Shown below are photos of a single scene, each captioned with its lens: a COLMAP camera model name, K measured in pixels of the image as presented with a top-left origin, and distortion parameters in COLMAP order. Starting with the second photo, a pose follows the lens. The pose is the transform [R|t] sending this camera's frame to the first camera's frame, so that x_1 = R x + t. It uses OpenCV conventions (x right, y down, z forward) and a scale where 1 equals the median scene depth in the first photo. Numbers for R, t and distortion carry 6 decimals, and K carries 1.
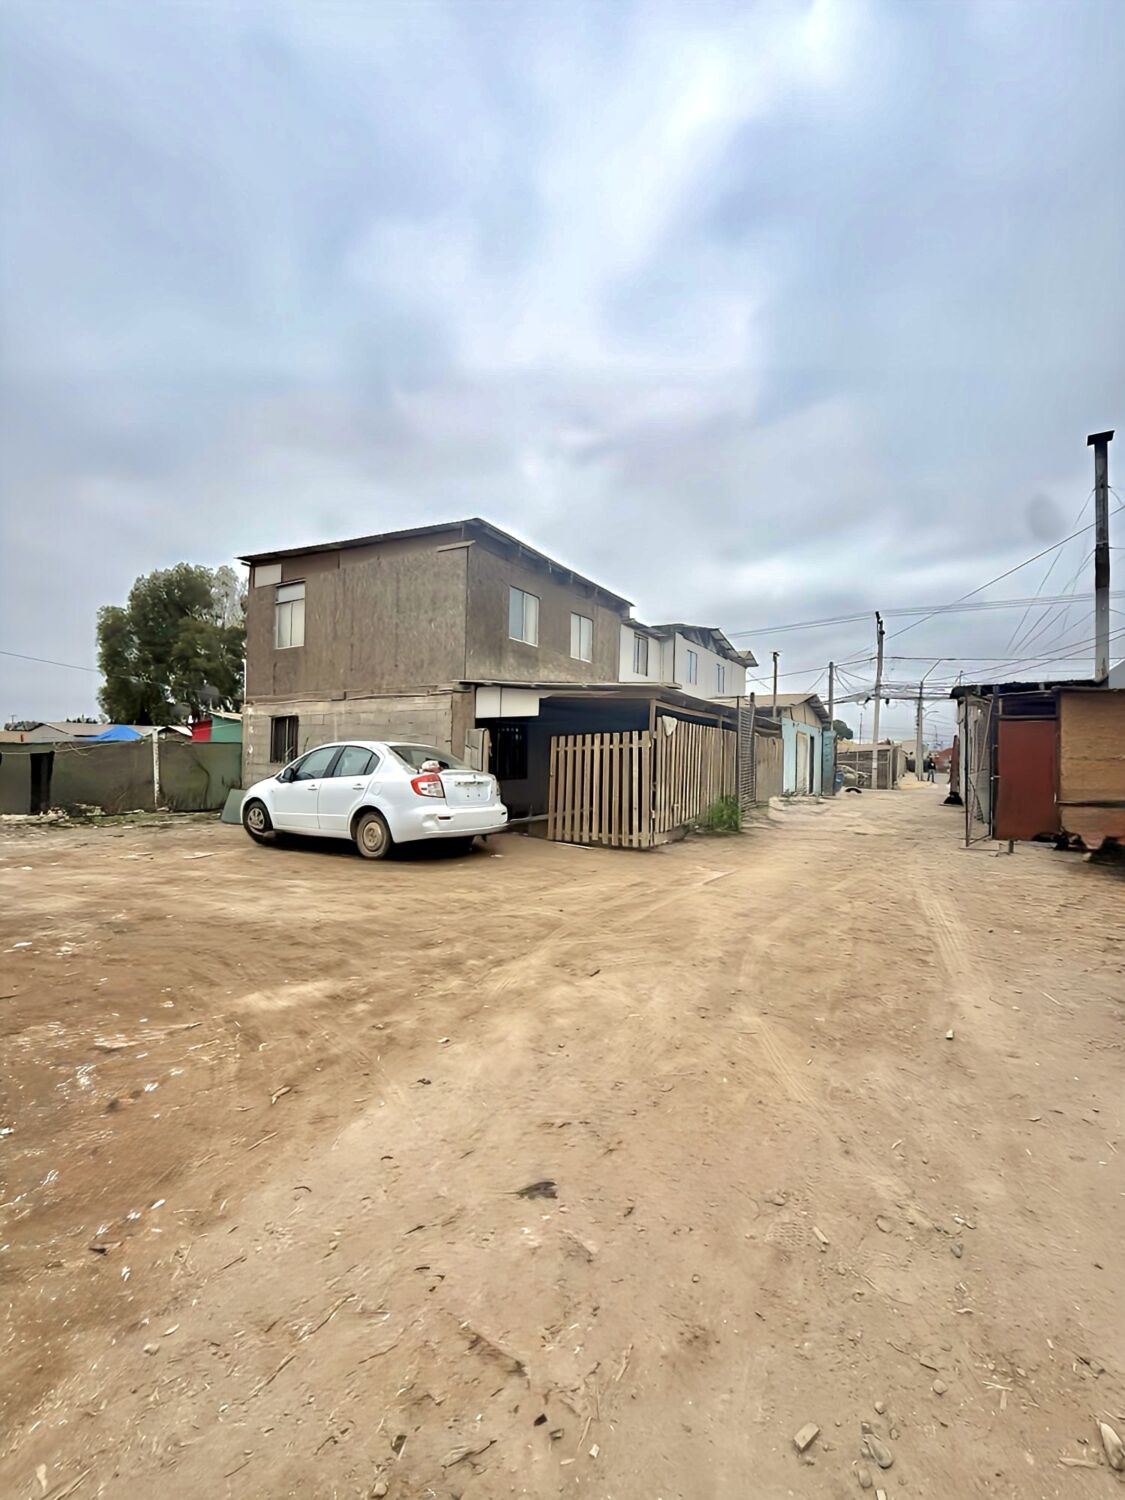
lens RADIAL K [[596.1, 0, 562.2], [0, 596.1, 747.6], [0, 0, 1]] dist [0.002475, 0.000143]
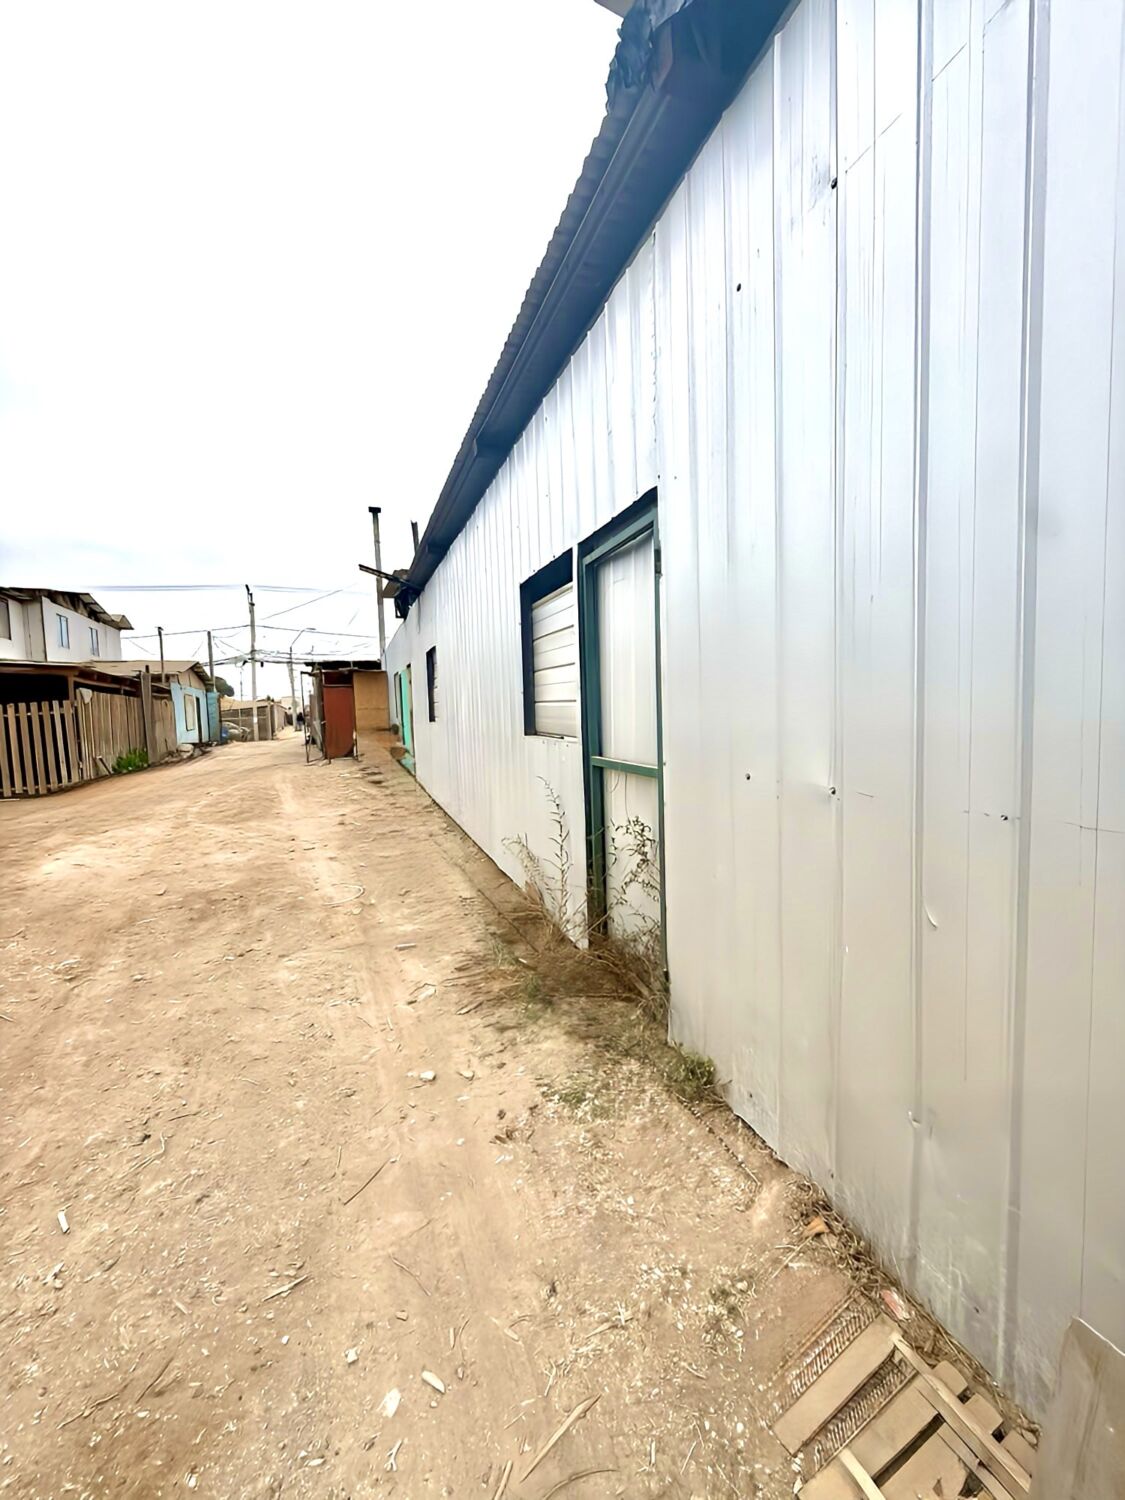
lens RADIAL K [[596.1, 0, 562.4], [0, 596.1, 751.3], [0, 0, 1]] dist [0.002475, 0.000143]
pose [[0.578383, -0.095274, 0.810183, -0.118860], [0.030994, 0.995006, 0.094882, -0.003396], [-0.815176, -0.029767, 0.578448, -0.247509]]
